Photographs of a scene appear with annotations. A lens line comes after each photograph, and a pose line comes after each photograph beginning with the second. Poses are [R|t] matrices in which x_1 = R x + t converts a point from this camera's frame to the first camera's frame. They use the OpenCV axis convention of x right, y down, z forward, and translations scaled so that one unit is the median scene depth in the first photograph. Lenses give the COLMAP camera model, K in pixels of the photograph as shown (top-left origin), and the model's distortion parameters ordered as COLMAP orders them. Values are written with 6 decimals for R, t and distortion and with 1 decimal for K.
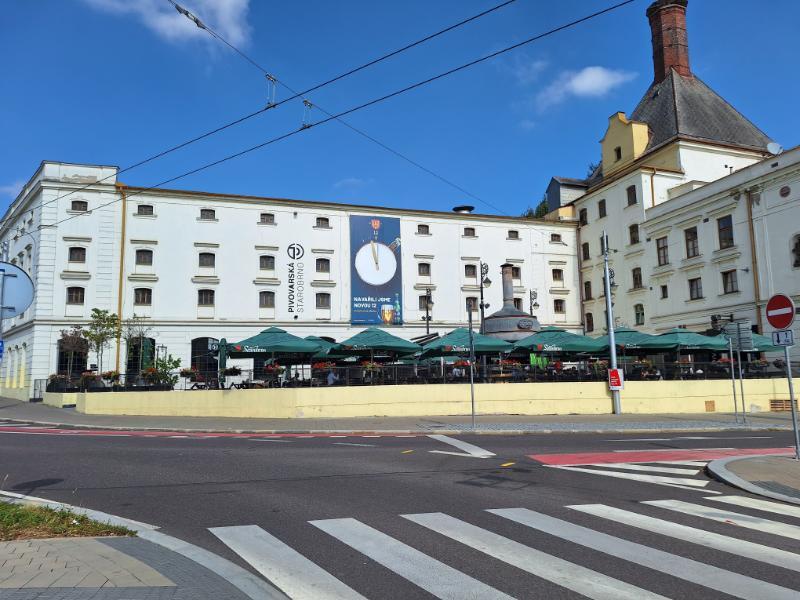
lens RADIAL K [[537.4, 0, 399.1], [0, 537.4, 314.5], [0, 0, 1]] dist [0.113676, -0.122823]
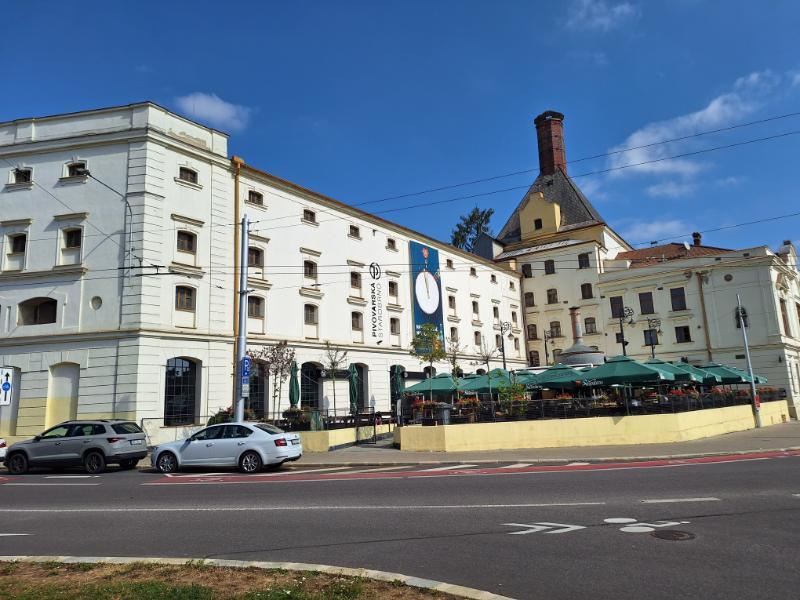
lens RADIAL K [[537.4, 0, 399.1], [0, 537.4, 314.5], [0, 0, 1]] dist [0.113676, -0.122823]
pose [[0.807839, 0.080373, 0.583898, -0.698116], [-0.044388, 0.996142, -0.075706, 0.025507], [-0.587730, 0.035240, 0.808290, 0.236444]]
